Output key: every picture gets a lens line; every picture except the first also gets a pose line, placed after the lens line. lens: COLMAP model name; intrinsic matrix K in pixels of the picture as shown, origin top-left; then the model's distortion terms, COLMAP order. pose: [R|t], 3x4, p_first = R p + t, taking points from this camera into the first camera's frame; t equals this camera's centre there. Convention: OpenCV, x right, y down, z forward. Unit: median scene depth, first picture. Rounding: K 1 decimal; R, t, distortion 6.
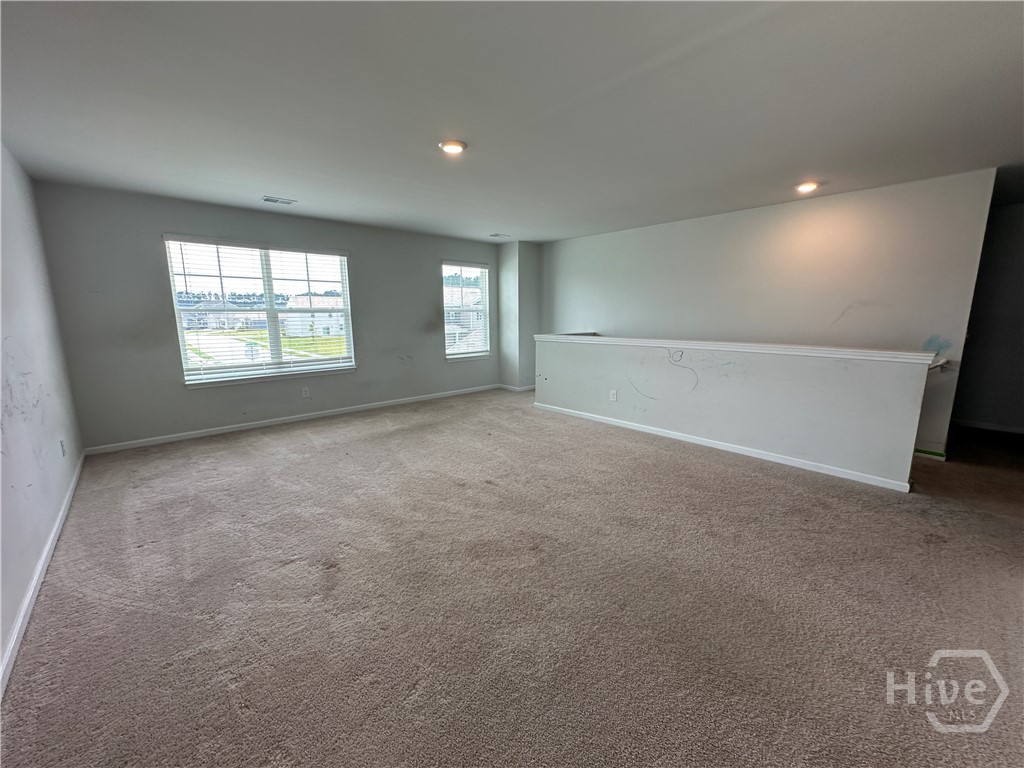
lens RADIAL K [[410.6, 0, 512.0], [0, 410.6, 384.0], [0, 0, 1]] dist [-0.002202, 0.000641]
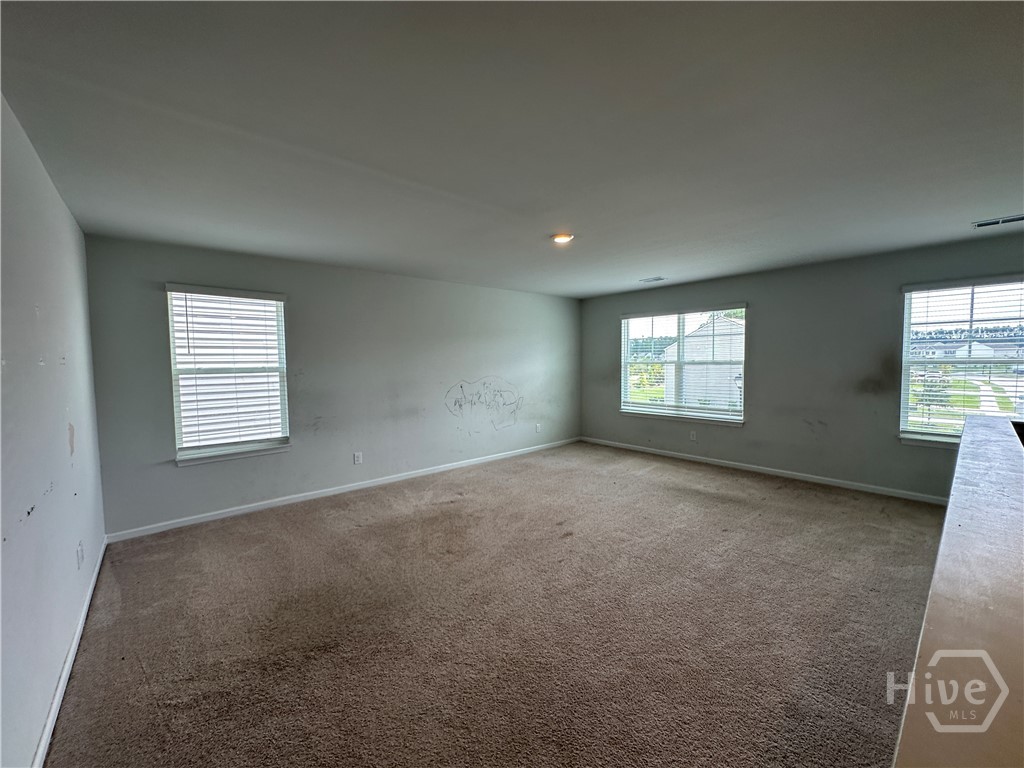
lens RADIAL K [[410.6, 0, 512.0], [0, 410.6, 384.0], [0, 0, 1]] dist [-0.002202, 0.000641]
pose [[-0.022818, 0.065250, -0.997608, 0.685751], [-0.158440, 0.985021, 0.068050, -0.131002], [0.987105, 0.159614, -0.012138, 0.579845]]
